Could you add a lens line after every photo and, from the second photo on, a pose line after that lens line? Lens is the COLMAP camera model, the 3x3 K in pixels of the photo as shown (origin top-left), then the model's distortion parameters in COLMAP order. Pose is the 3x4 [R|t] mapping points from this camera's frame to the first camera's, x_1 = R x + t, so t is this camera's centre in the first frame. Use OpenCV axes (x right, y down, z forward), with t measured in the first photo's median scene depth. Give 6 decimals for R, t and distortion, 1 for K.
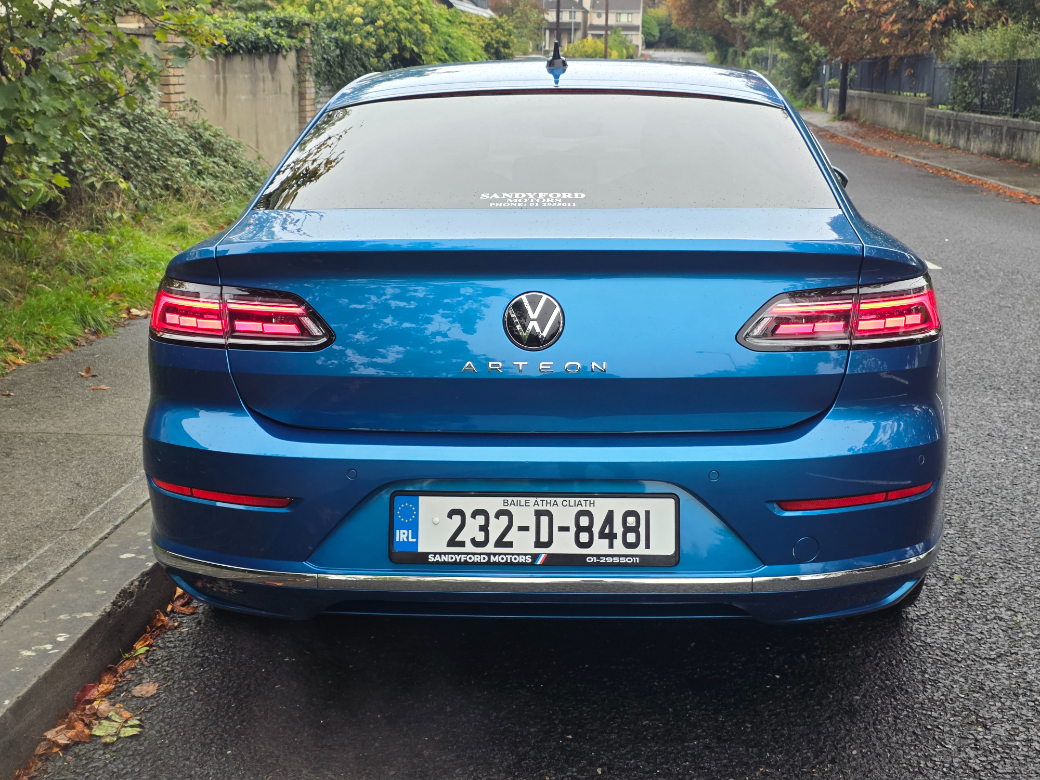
lens RADIAL K [[1421.1, 0, 519.4], [0, 1421.1, 383.6], [0, 0, 1]] dist [-0.001875, 0.000000]
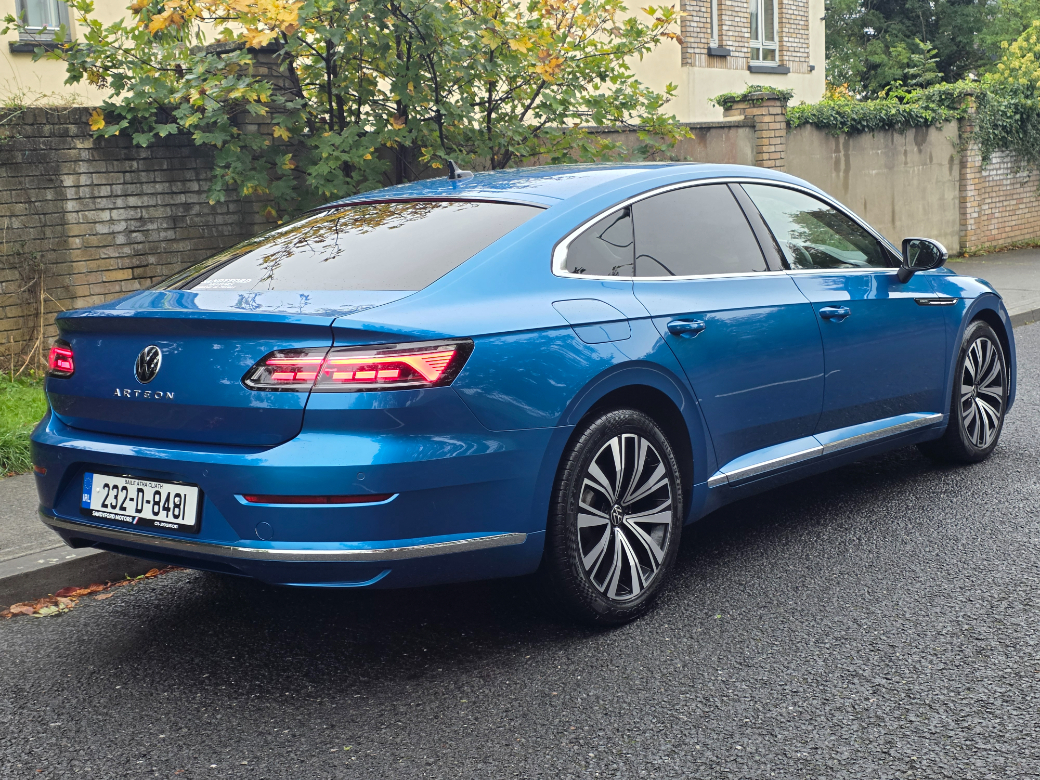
lens RADIAL K [[1421.1, 0, 520.3], [0, 1421.1, 393.5], [0, 0, 1]] dist [-0.001875, 0.000000]
pose [[0.775030, 0.032410, -0.631093, 1.274248], [-0.056703, 0.998222, -0.018372, -0.006366], [0.629376, 0.050024, 0.775489, 0.080381]]
